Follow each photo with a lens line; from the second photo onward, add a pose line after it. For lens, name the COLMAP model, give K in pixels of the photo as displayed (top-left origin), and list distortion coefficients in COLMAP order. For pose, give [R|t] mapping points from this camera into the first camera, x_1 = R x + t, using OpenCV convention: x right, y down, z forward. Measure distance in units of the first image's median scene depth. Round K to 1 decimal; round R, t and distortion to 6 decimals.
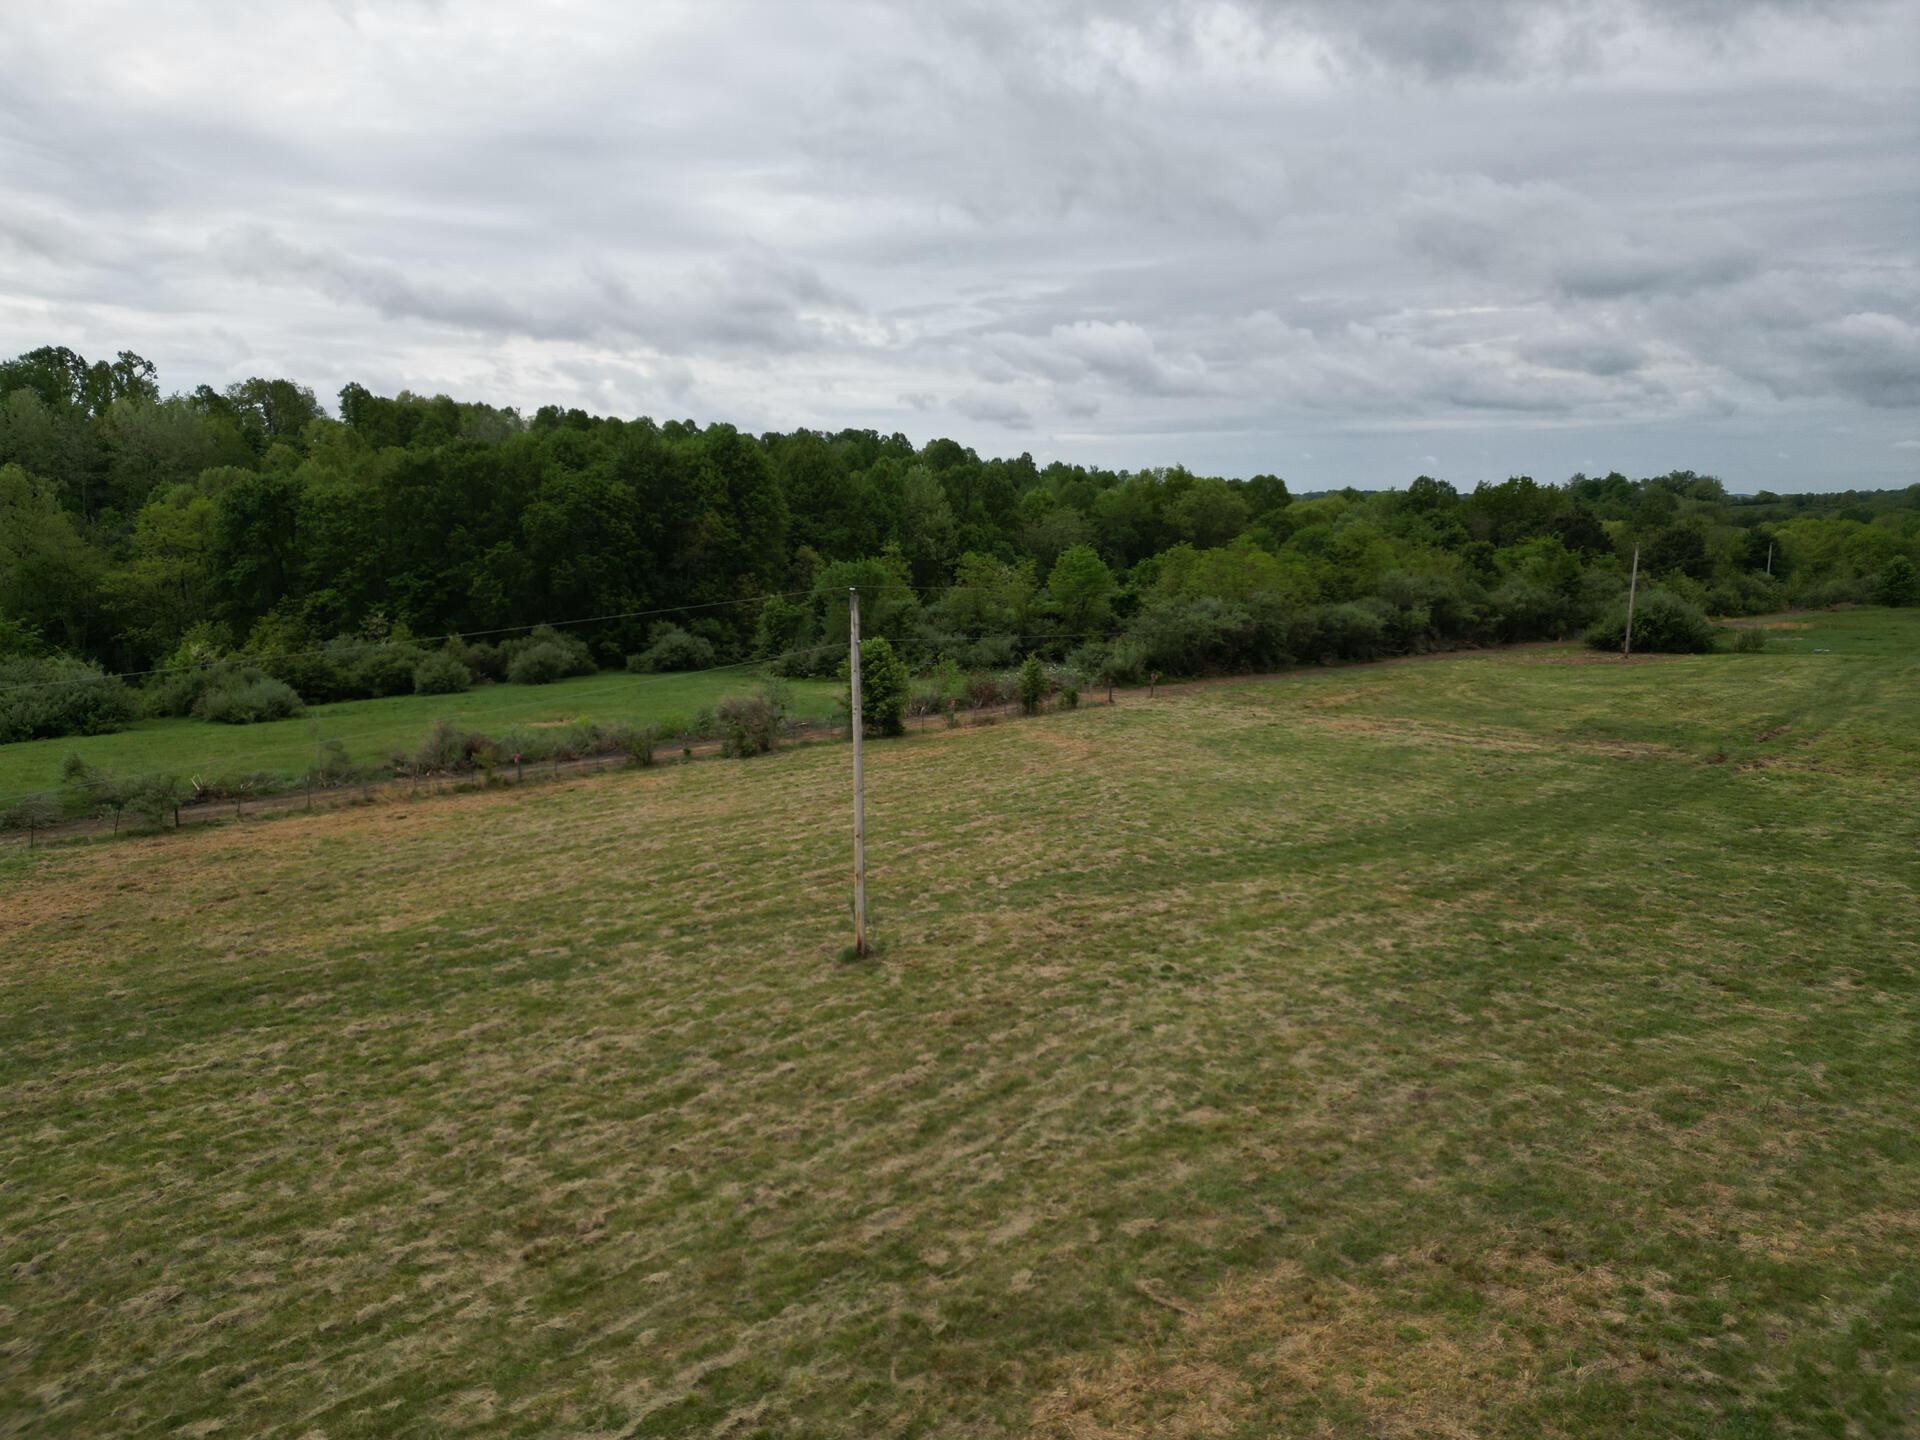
lens RADIAL K [[1328.1, 0, 960.0], [0, 1328.1, 720.0], [0, 0, 1]] dist [0.105343, -0.122335]
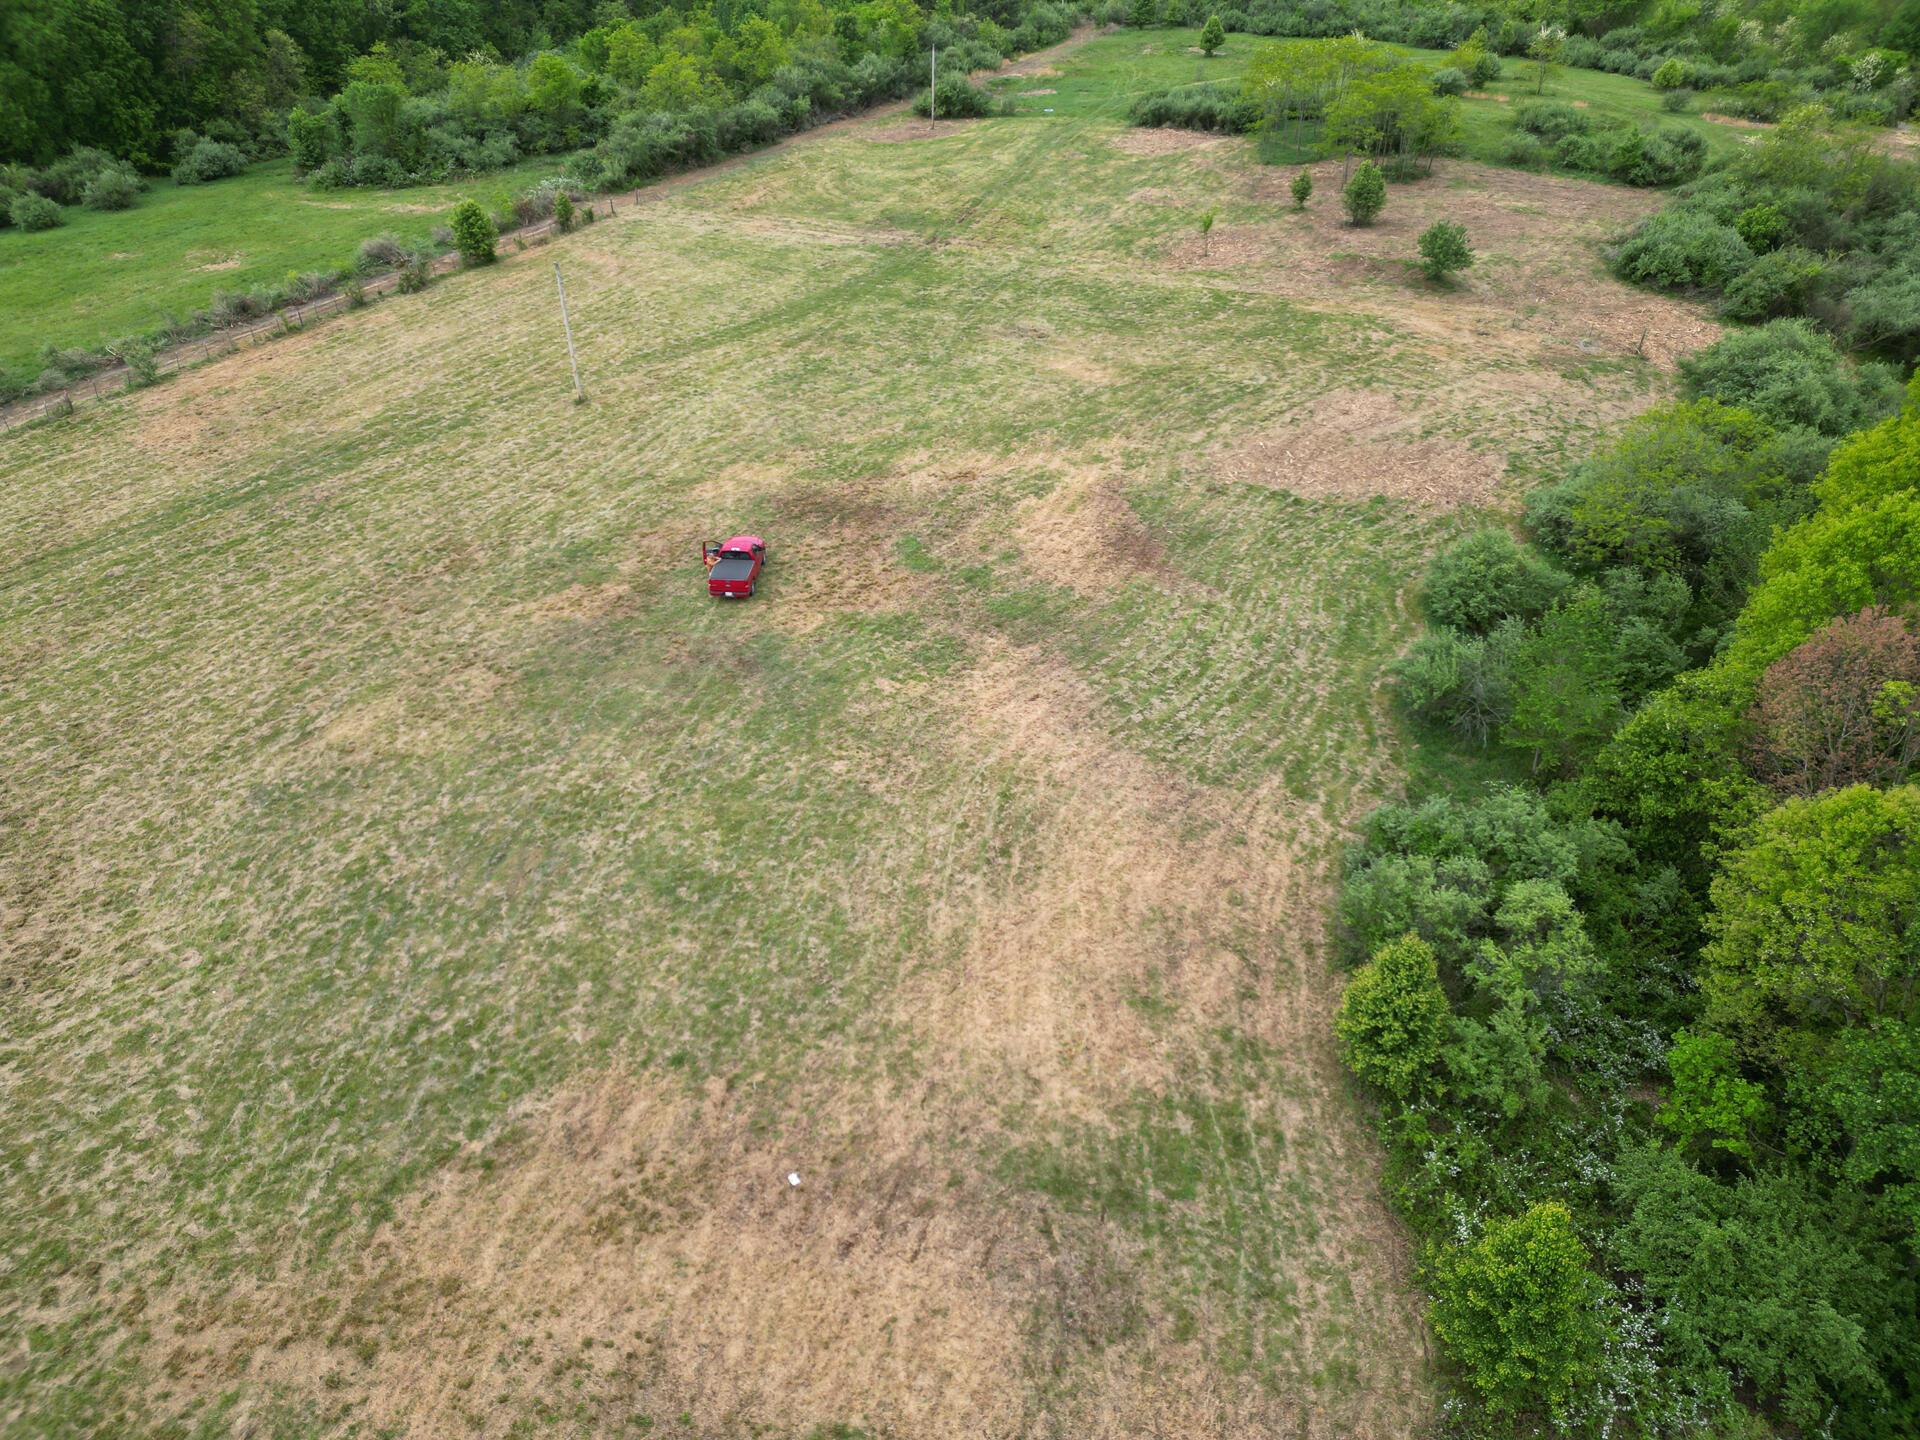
lens RADIAL K [[1328.1, 0, 960.0], [0, 1328.1, 720.0], [0, 0, 1]] dist [0.105343, -0.122335]
pose [[0.921096, -0.220858, 0.320631, -0.096710], [0.059632, 0.893845, 0.444393, -0.103359], [-0.384742, -0.390209, 0.836487, -0.458612]]
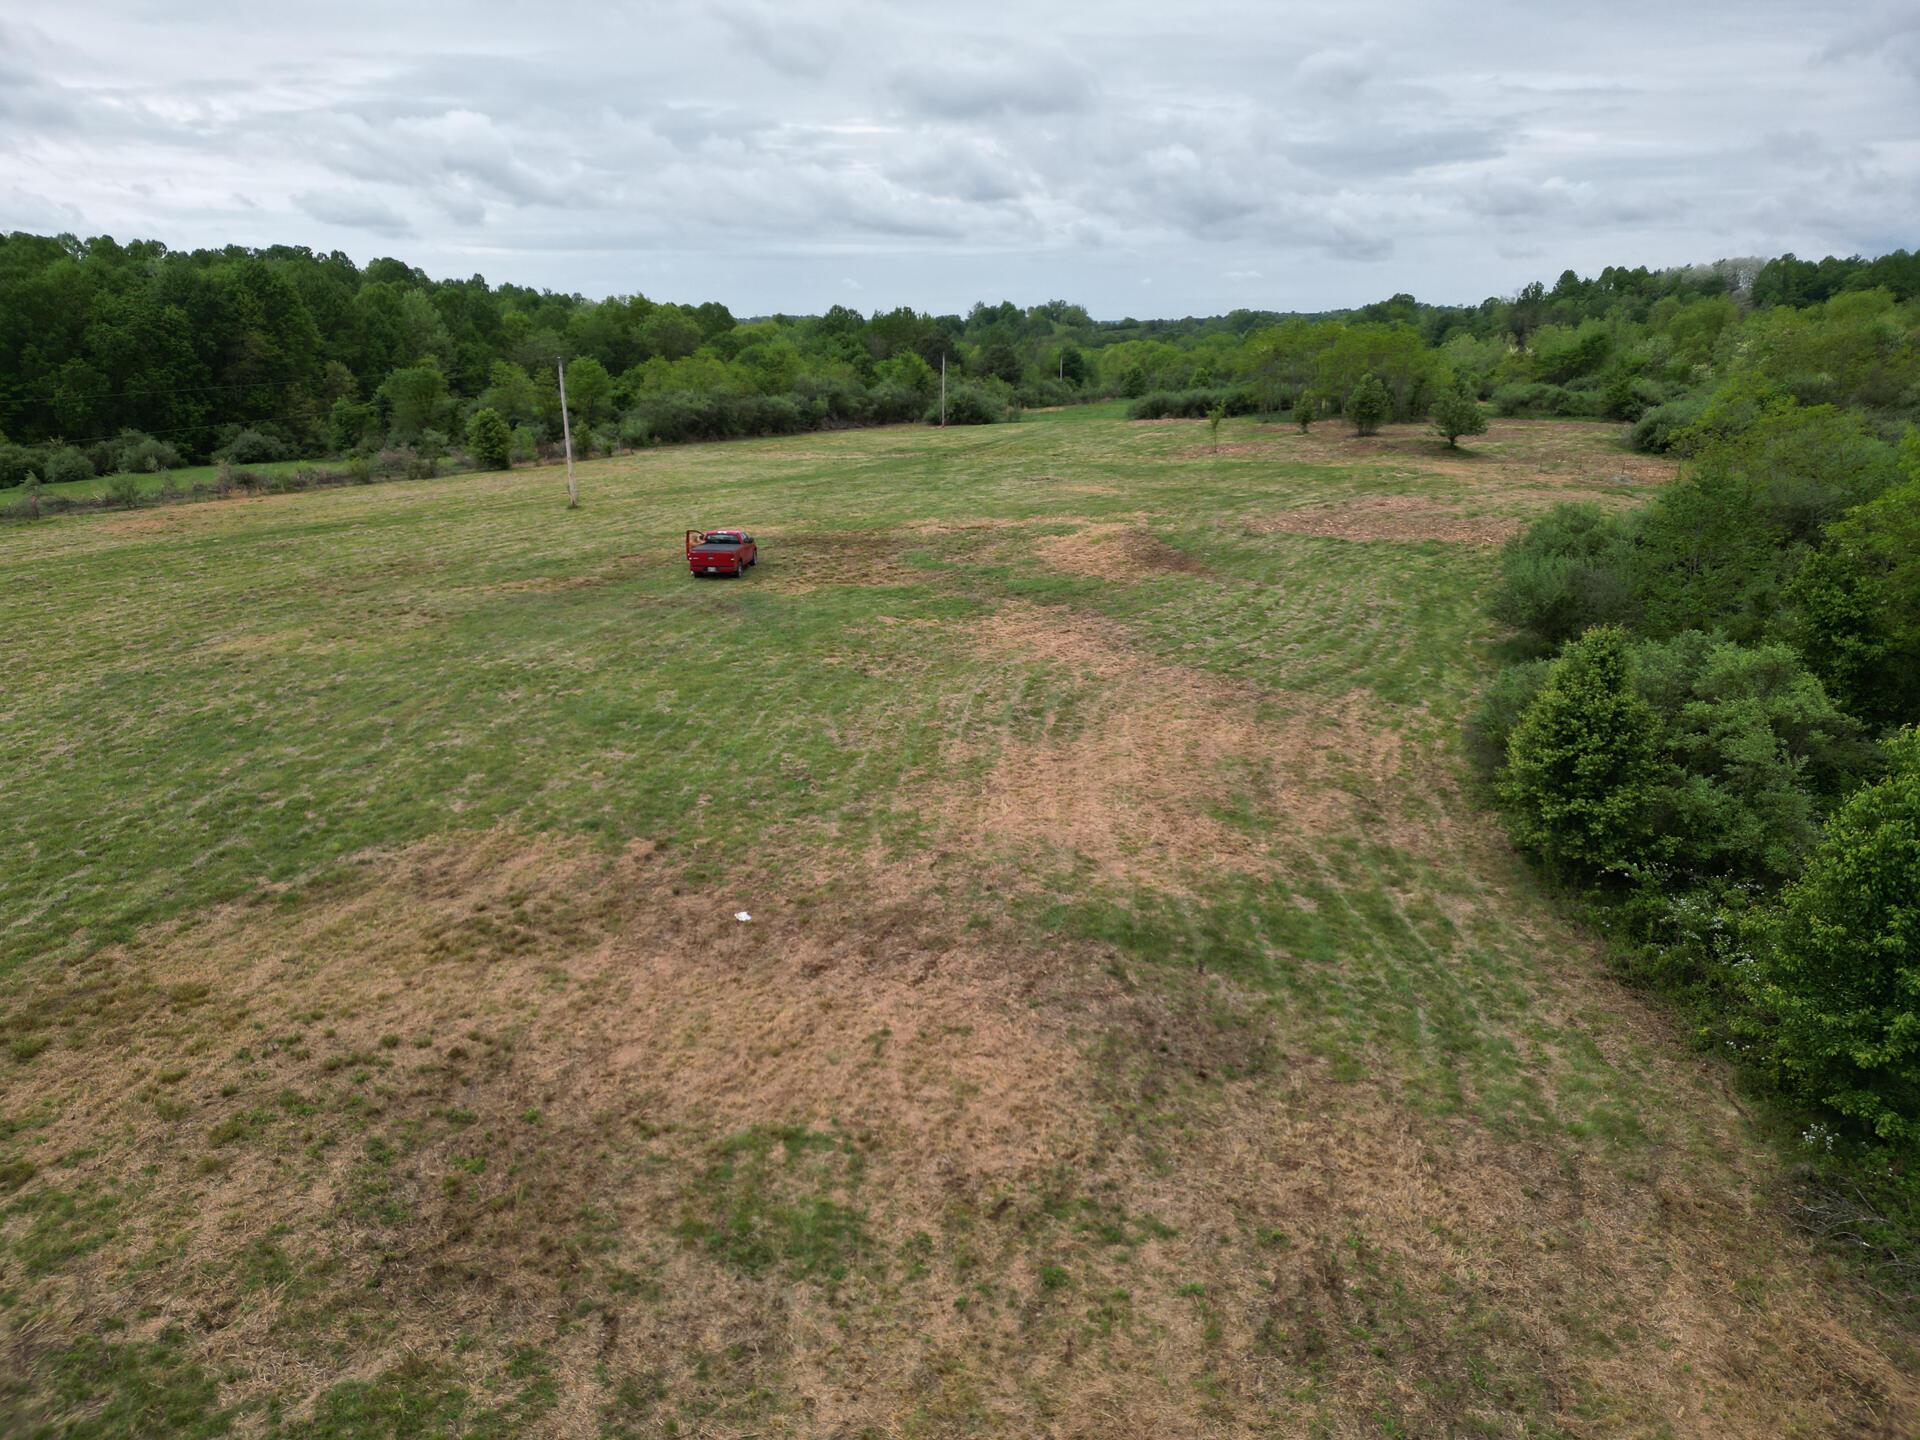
lens RADIAL K [[1328.1, 0, 960.0], [0, 1328.1, 720.0], [0, 0, 1]] dist [0.105343, -0.122335]
pose [[0.922758, -0.113068, 0.368420, -0.098007], [0.066726, 0.988428, 0.136224, 0.070565], [-0.379559, -0.101118, 0.919625, -0.427919]]
